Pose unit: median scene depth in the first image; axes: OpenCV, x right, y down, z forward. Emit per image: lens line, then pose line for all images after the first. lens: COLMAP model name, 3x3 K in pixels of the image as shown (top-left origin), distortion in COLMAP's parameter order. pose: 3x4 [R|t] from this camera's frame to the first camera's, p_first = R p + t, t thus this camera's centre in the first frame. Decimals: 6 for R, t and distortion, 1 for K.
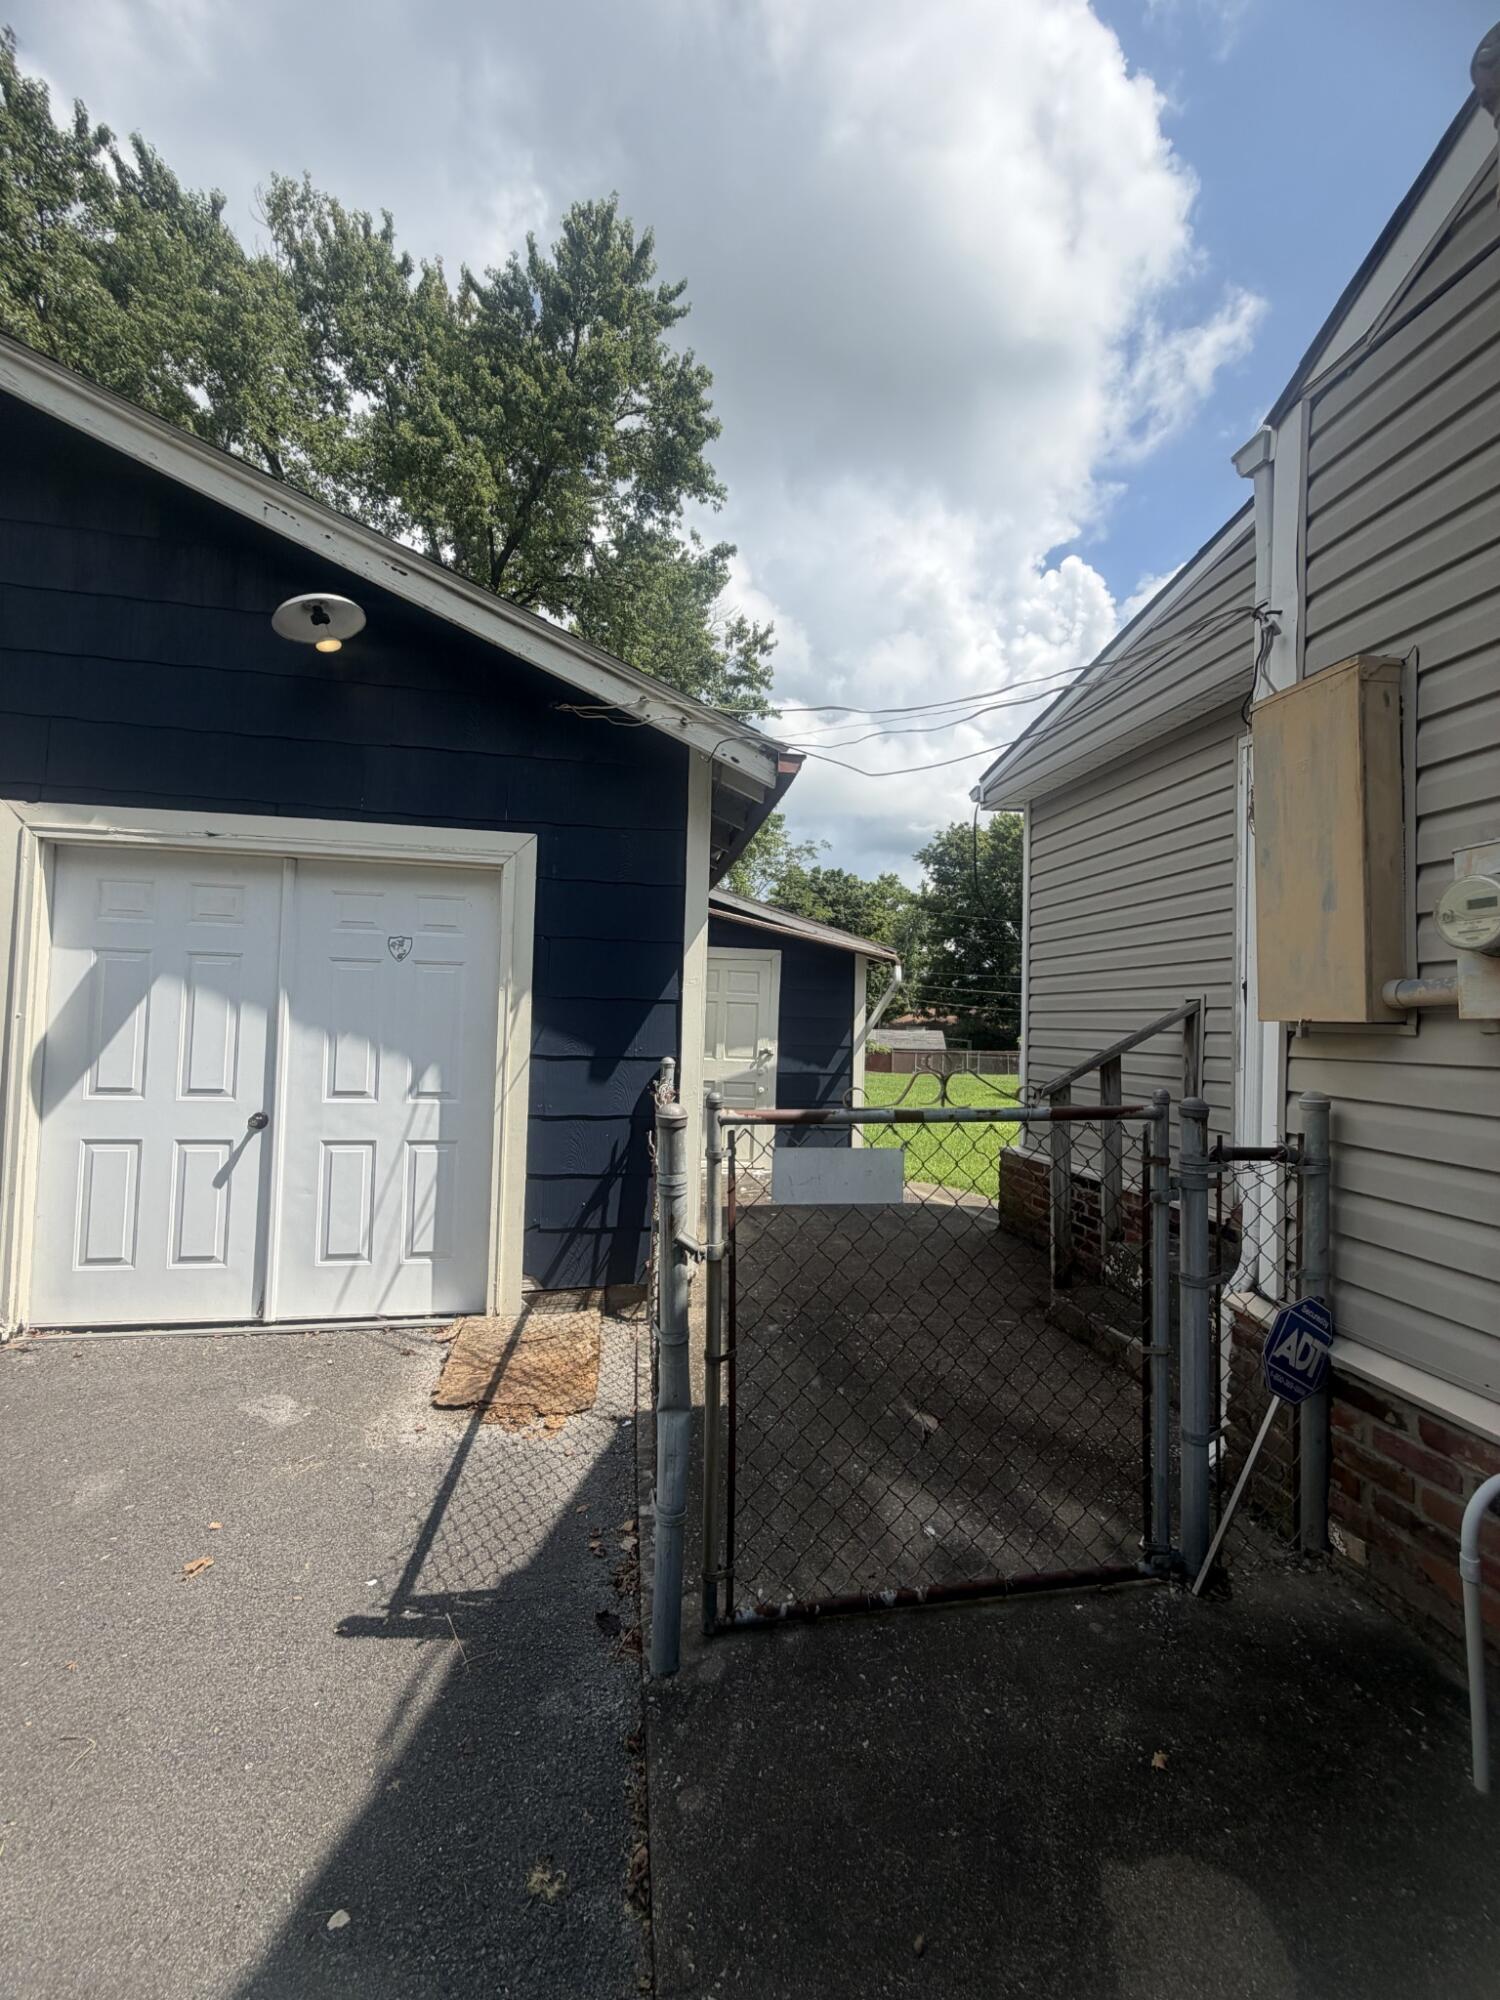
lens RADIAL K [[795.8, 0, 747.2], [0, 795.8, 994.9], [0, 0, 1]] dist [0.001027, -0.000095]
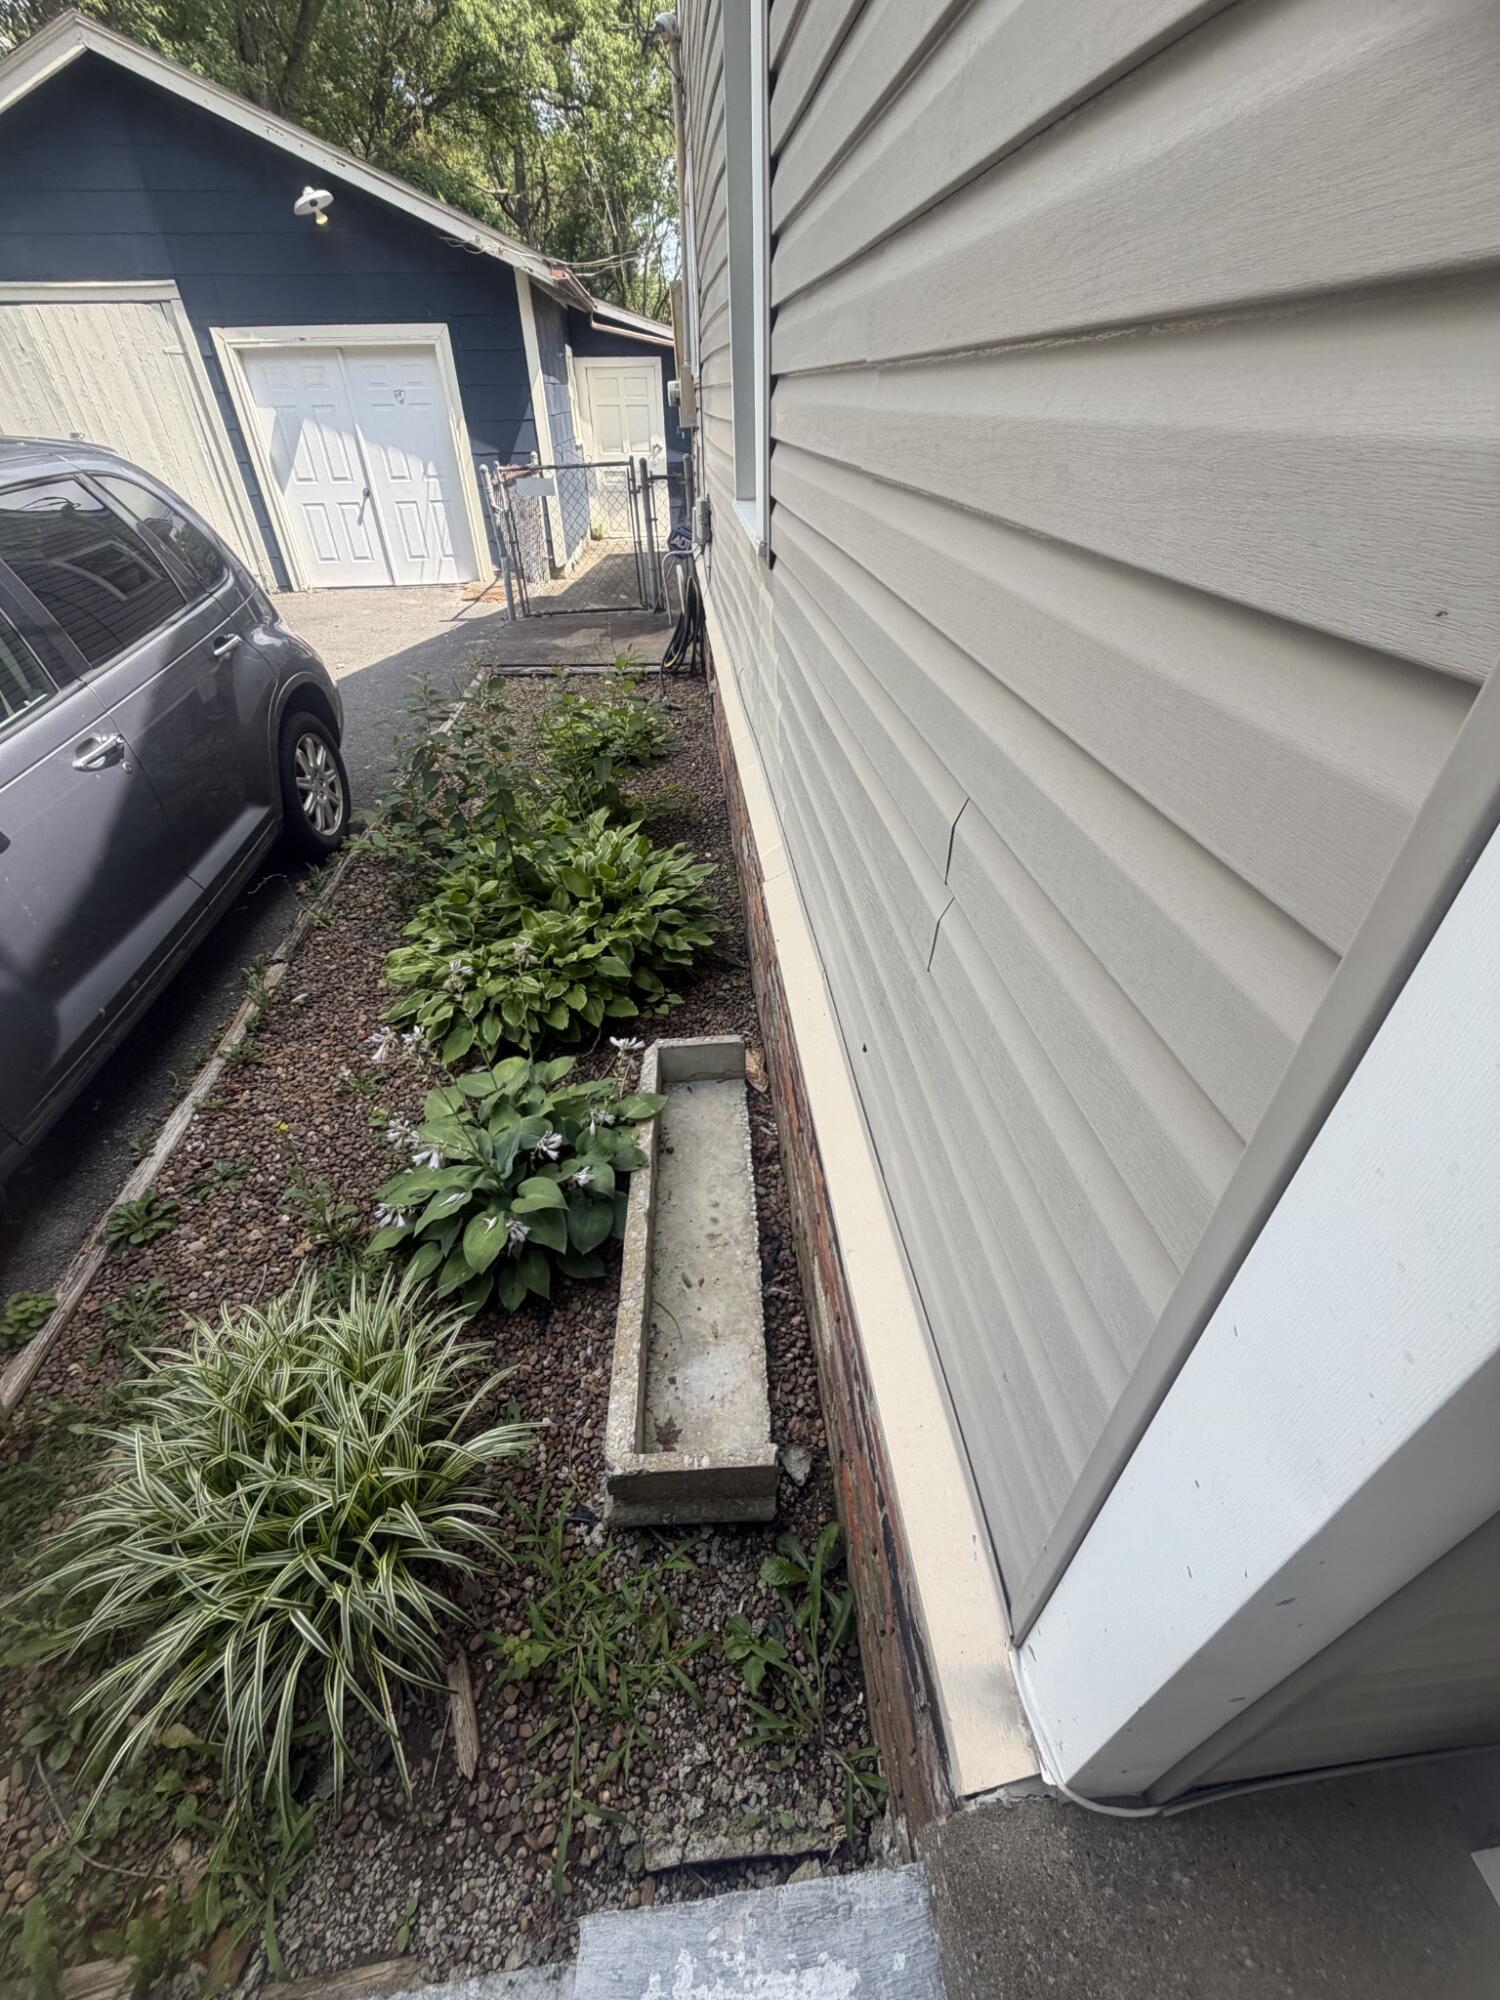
lens RADIAL K [[795.8, 0, 747.2], [0, 795.8, 994.9], [0, 0, 1]] dist [0.001027, -0.000095]
pose [[0.995758, 0.014769, -0.090814, 0.744364], [0.045092, 0.782036, 0.621600, -0.092861], [0.080200, -0.623058, 0.778053, -1.668156]]
